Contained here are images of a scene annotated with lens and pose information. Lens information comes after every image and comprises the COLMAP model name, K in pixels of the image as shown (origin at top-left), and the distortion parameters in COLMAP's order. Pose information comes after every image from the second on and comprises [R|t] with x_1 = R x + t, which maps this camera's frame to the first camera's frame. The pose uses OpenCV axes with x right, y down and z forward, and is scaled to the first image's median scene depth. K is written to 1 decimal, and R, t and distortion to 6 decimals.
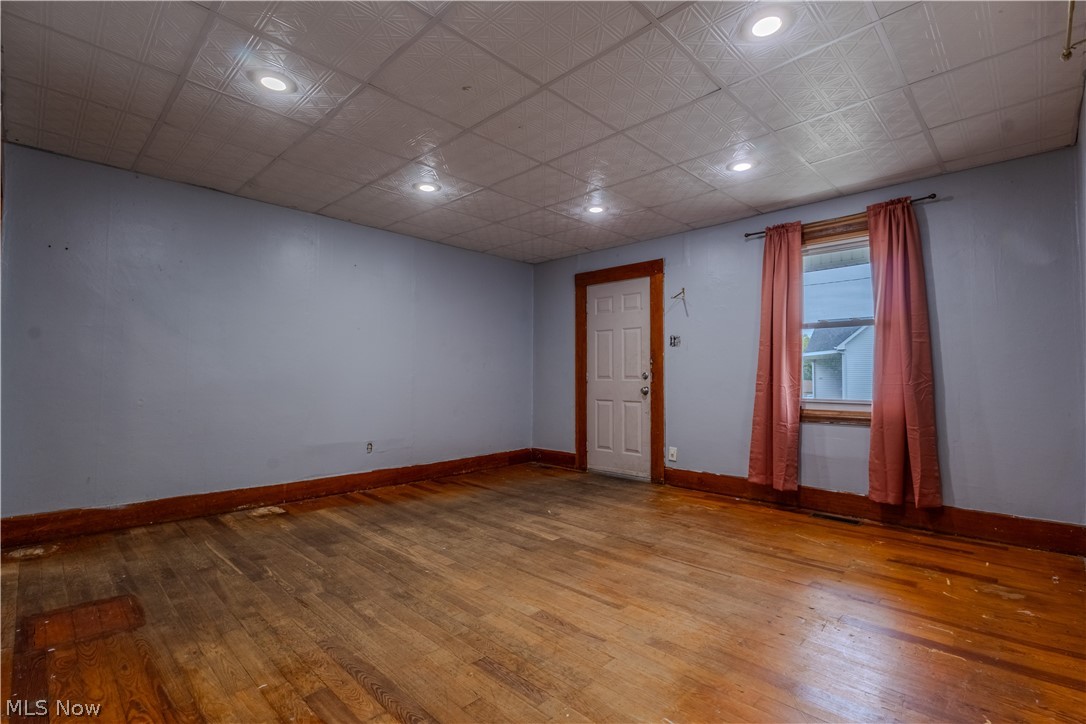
lens RADIAL K [[500.4, 0, 542.5], [0, 500.4, 359.2], [0, 0, 1]] dist [0.002519, -0.000115]
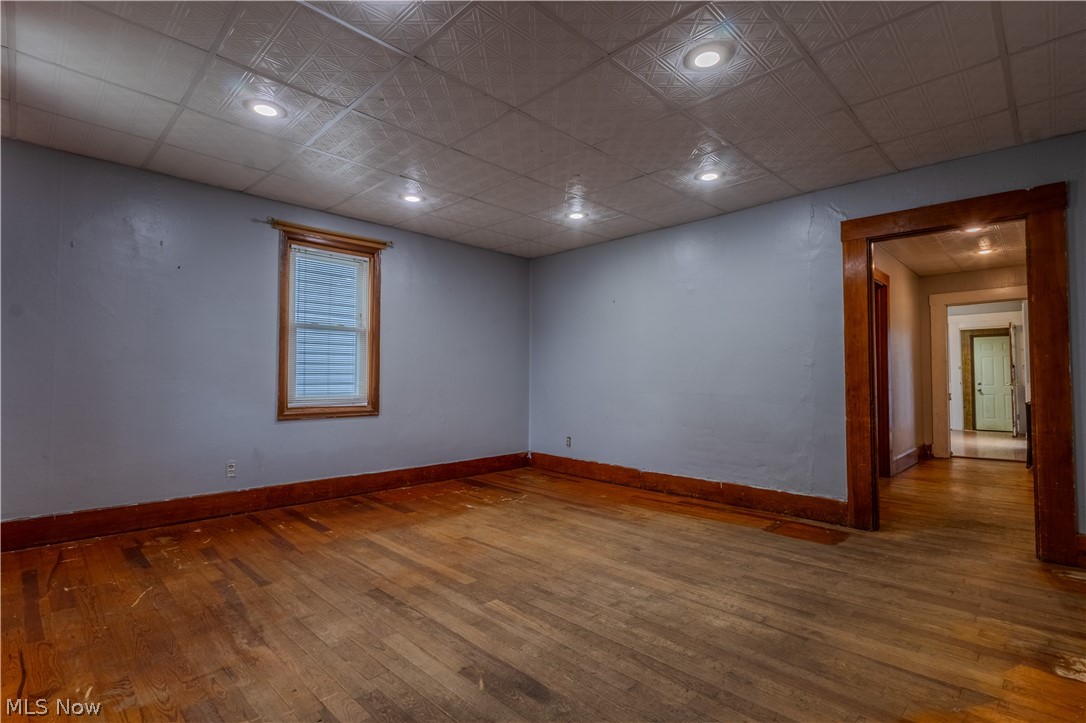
lens RADIAL K [[521.3, 0, 543.0], [0, 521.3, 361.5], [0, 0, 1]] dist [-0.000423, -0.000469]
pose [[-0.999955, -0.008890, 0.003247, -0.051050], [-0.009090, 0.997662, -0.067741, 0.069816], [-0.002637, -0.067767, -0.997698, 1.908269]]
